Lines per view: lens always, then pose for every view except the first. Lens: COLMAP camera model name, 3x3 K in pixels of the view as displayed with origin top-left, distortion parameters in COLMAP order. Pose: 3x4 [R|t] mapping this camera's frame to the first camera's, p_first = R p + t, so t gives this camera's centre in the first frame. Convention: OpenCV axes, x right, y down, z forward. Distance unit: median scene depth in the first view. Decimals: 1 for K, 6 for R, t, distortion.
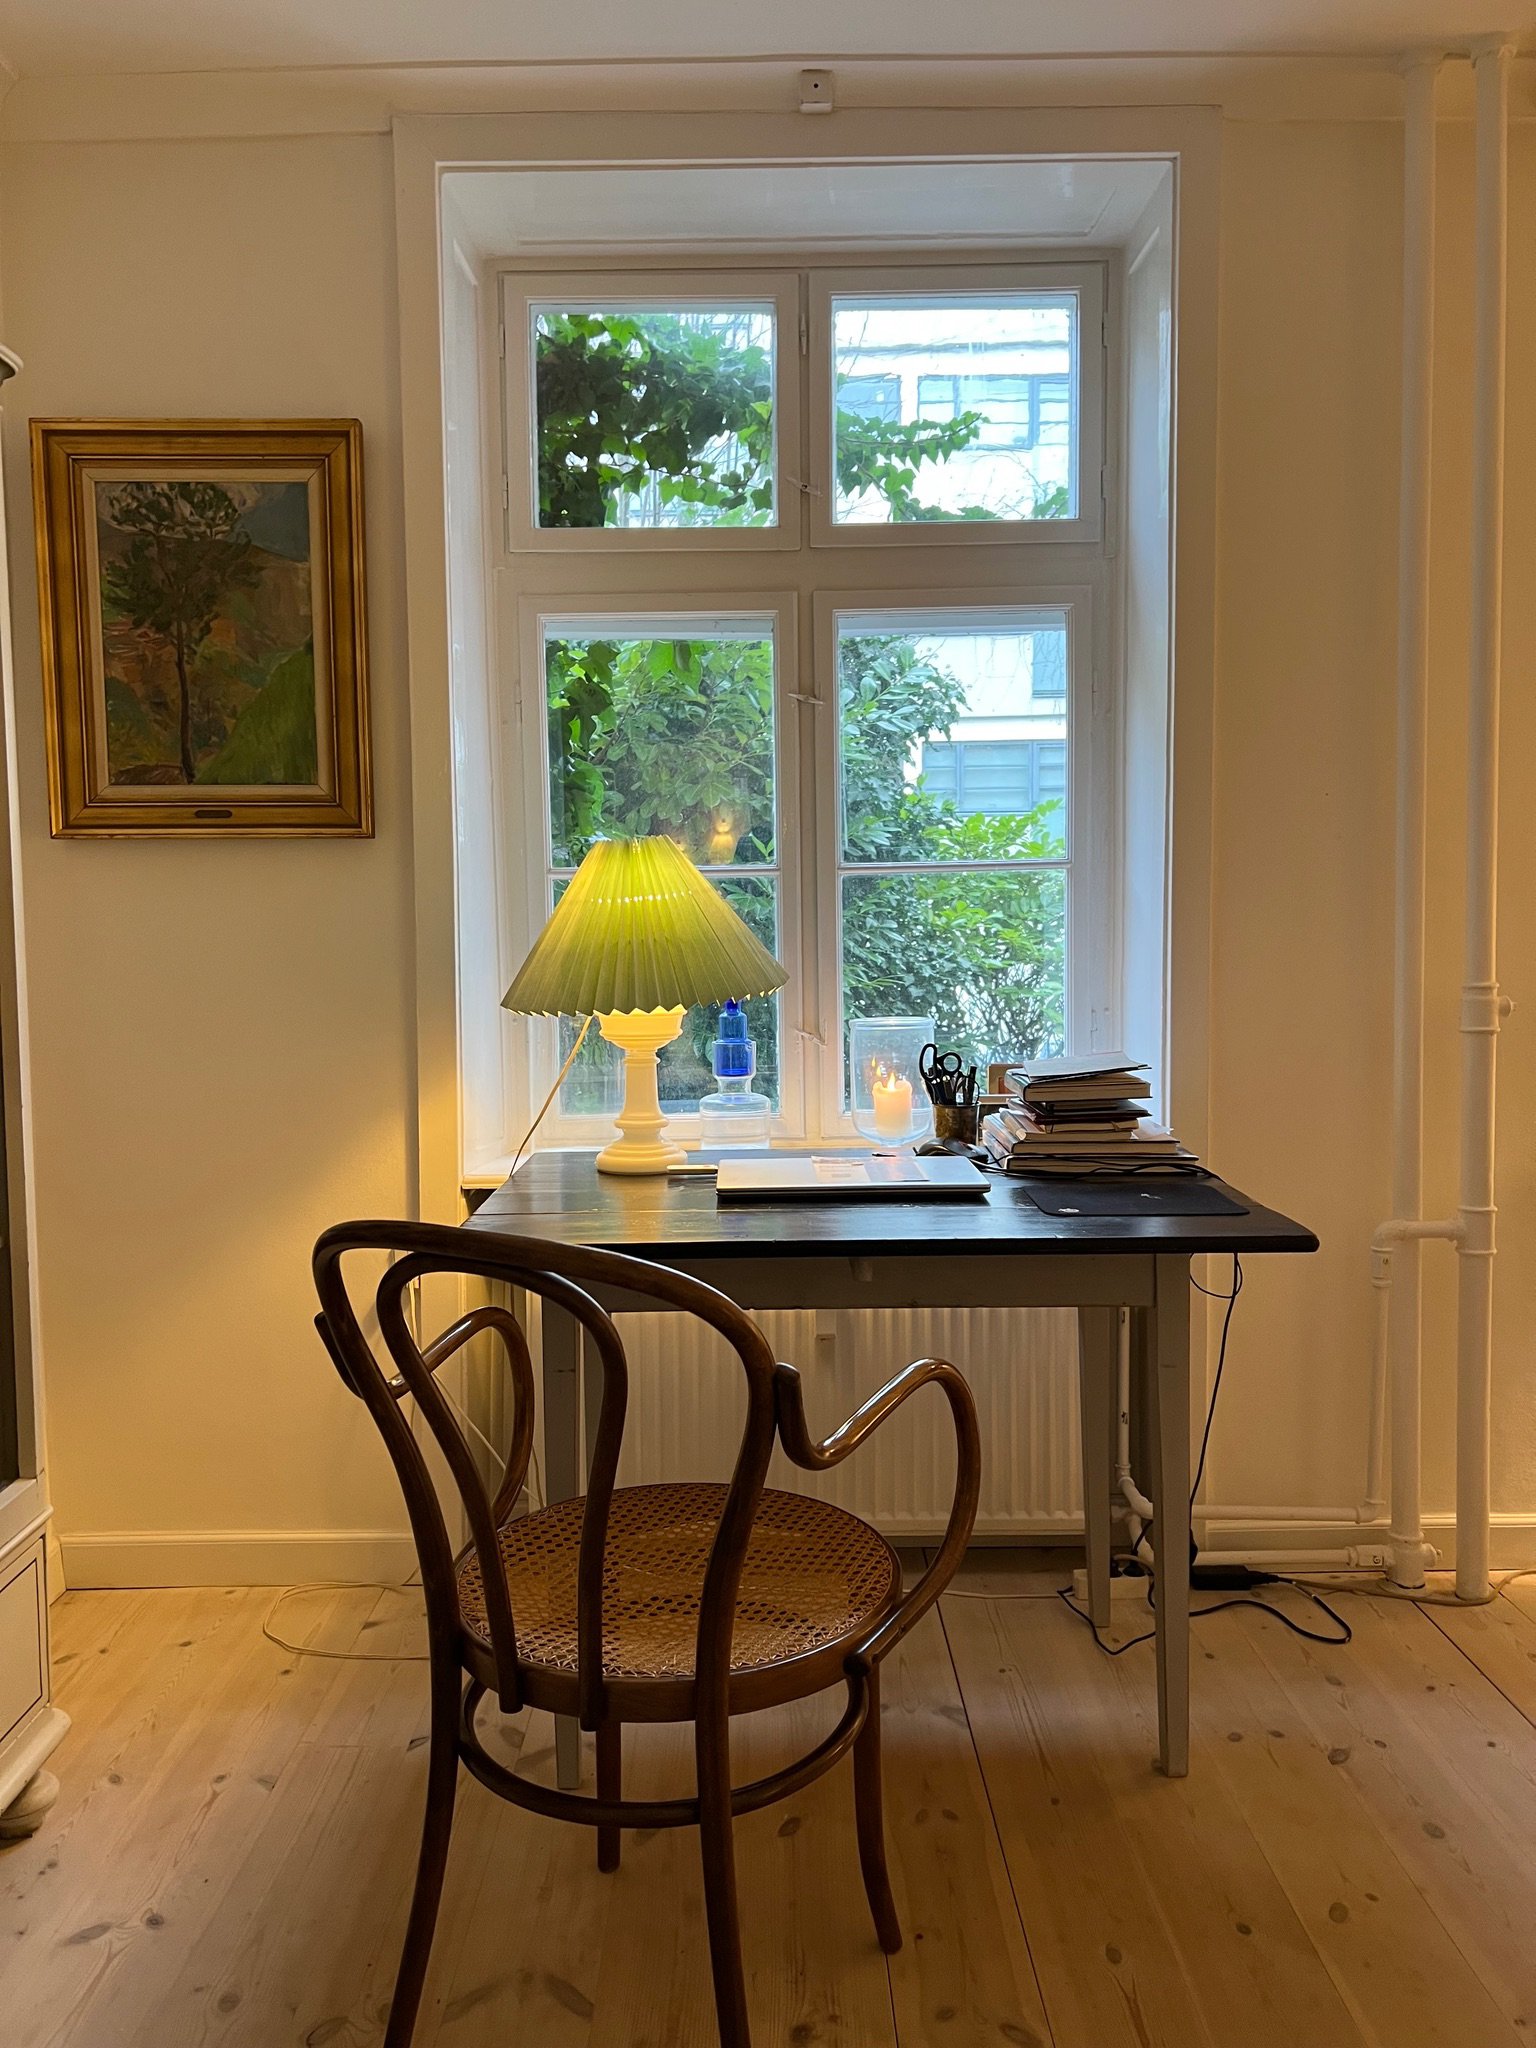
lens RADIAL K [[1542.5, 0, 761.5], [0, 1542.5, 1025.6], [0, 0, 1]] dist [0.044890, -0.031750]
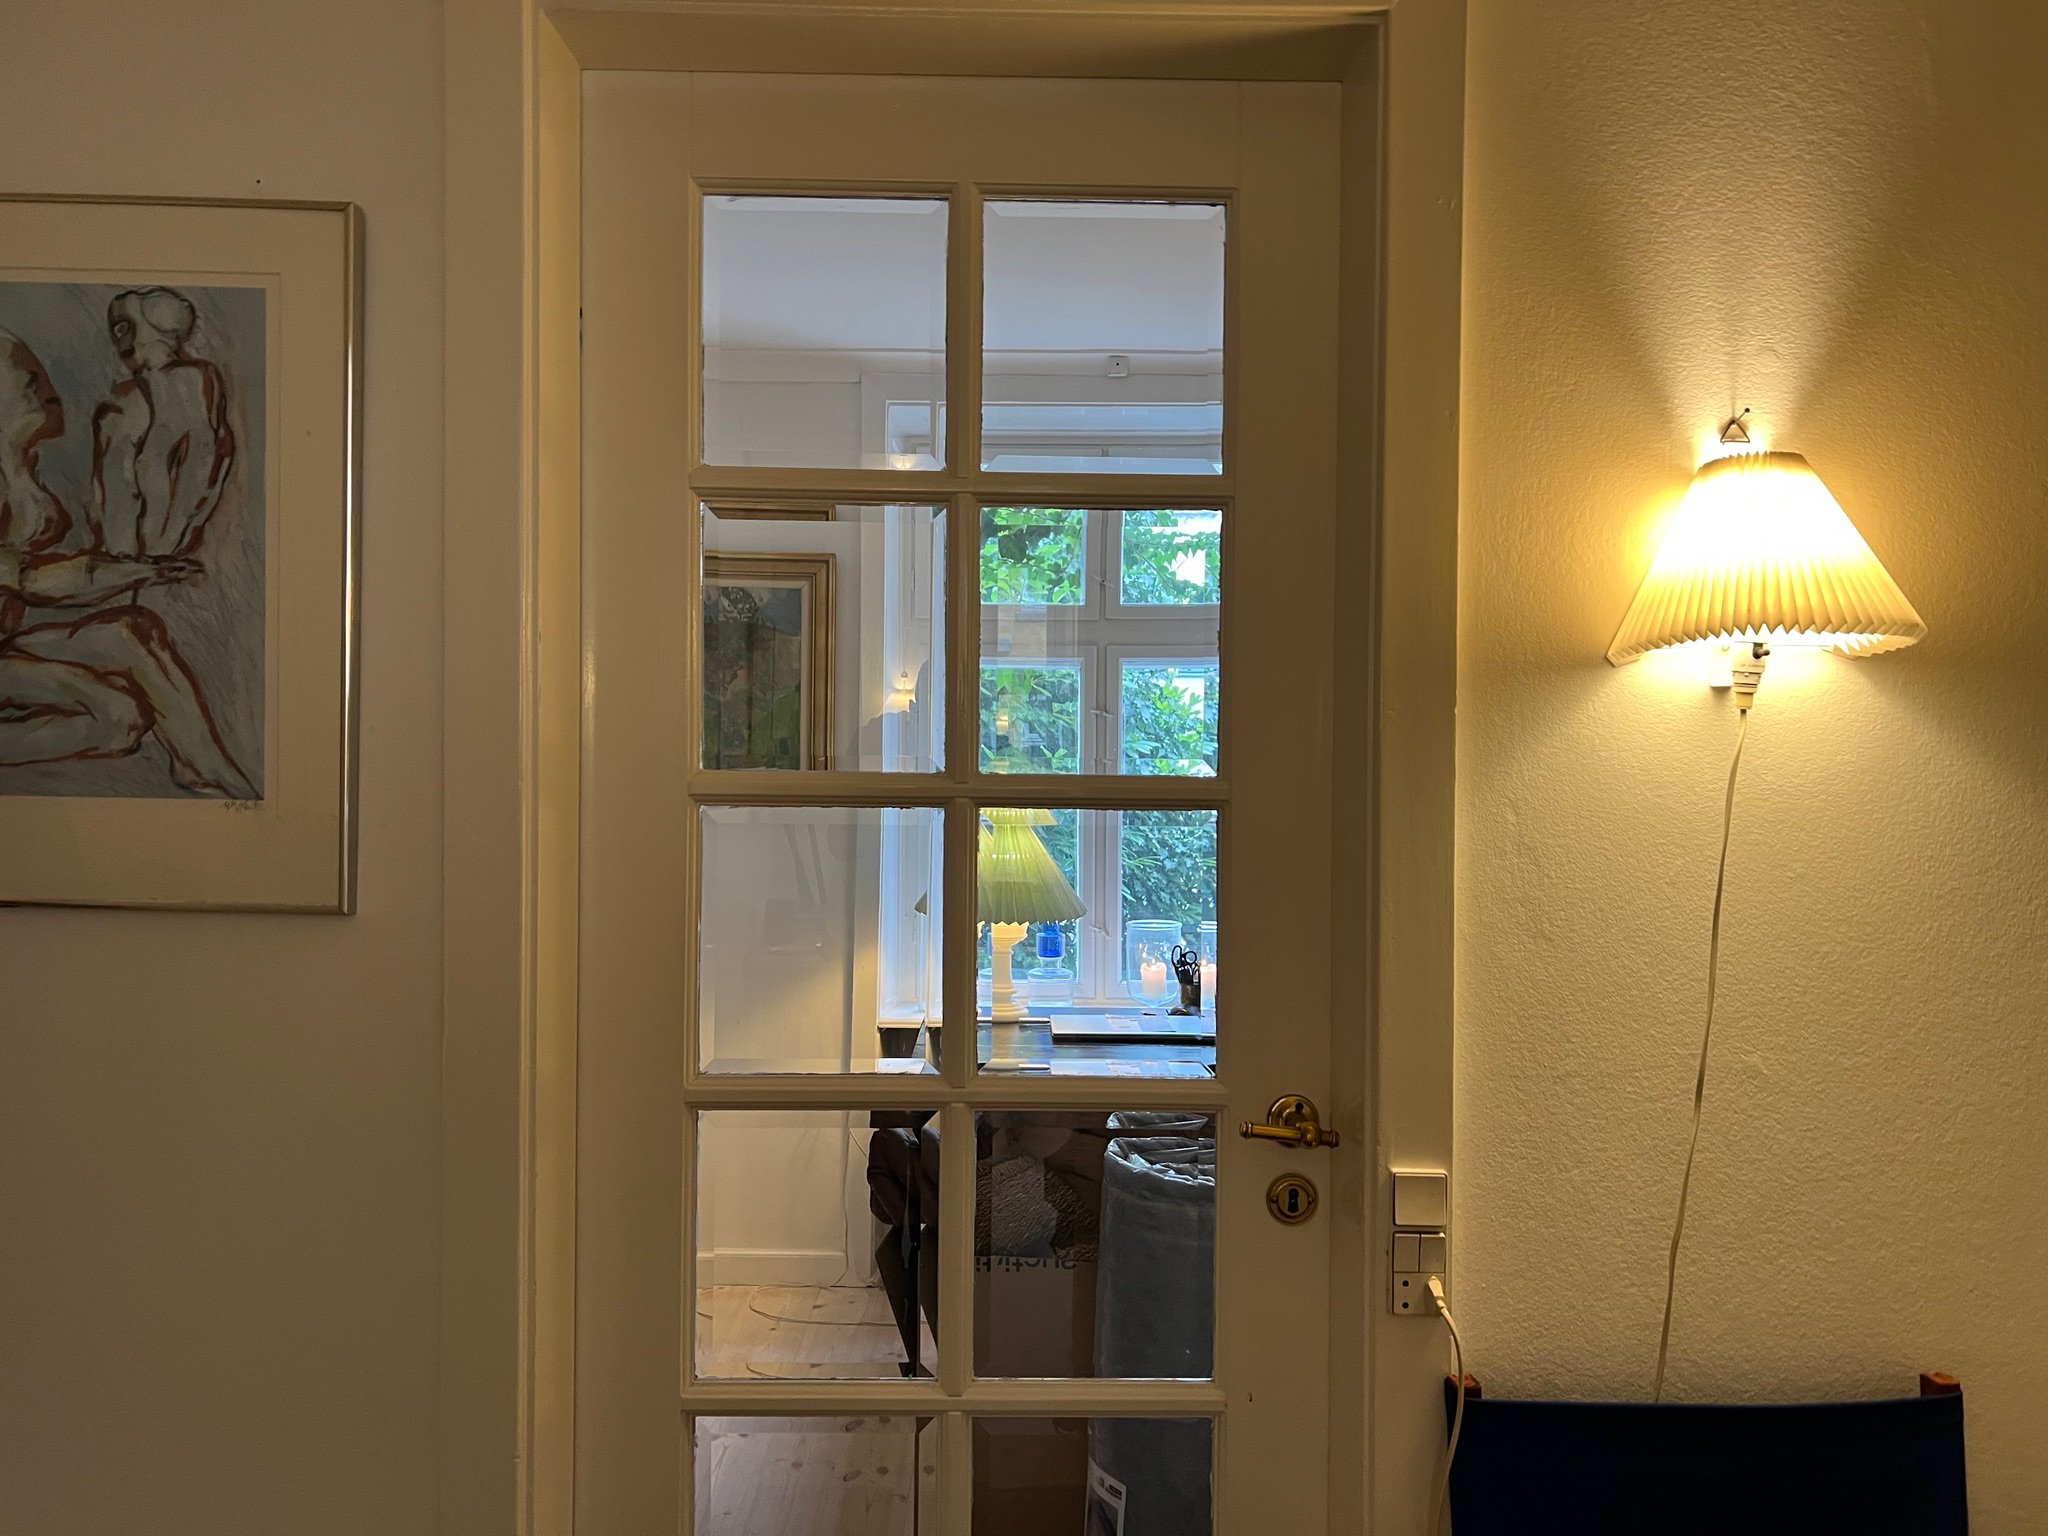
lens RADIAL K [[1542.5, 0, 1012.4], [0, 1542.5, 753.3], [0, 0, 1]] dist [0.044890, -0.031750]
pose [[0.999760, 0.021742, -0.002690, -0.061154], [-0.021875, 0.997466, -0.067699, -0.070950], [0.001211, 0.067741, 0.997702, -0.597271]]
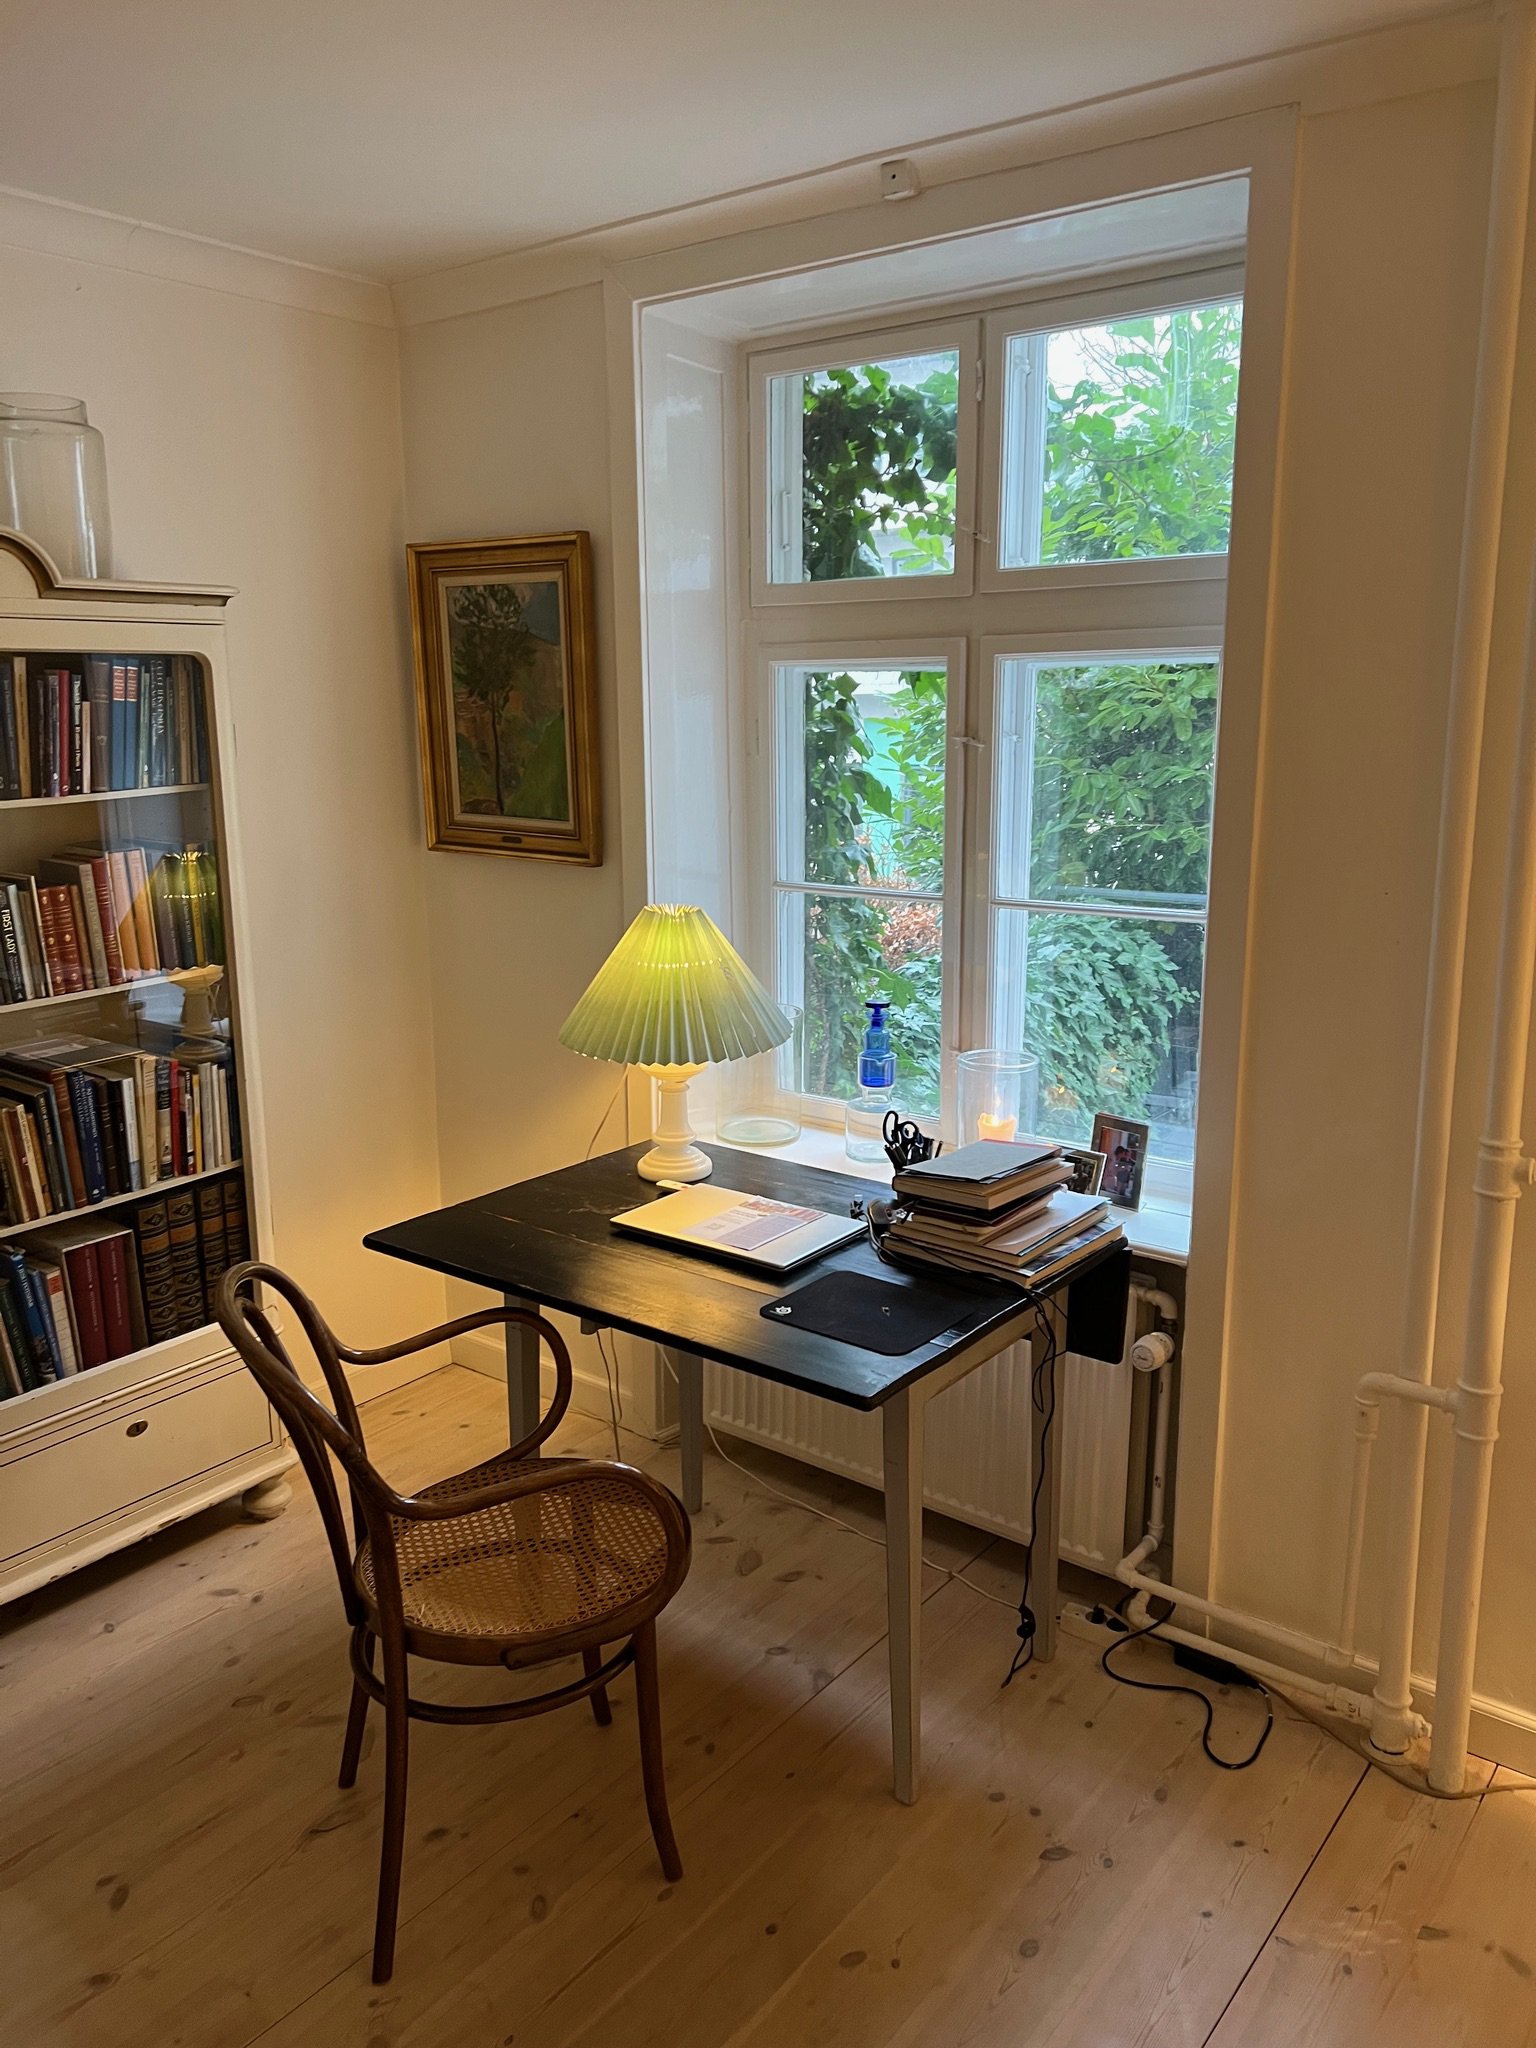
lens RADIAL K [[1542.5, 0, 764.9], [0, 1542.5, 1025.3], [0, 0, 1]] dist [0.044890, -0.031750]
pose [[0.791652, 0.134401, -0.596006, 0.623654], [-0.045871, 0.985826, 0.161378, -0.202692], [0.609248, -0.100415, 0.786596, 0.080973]]
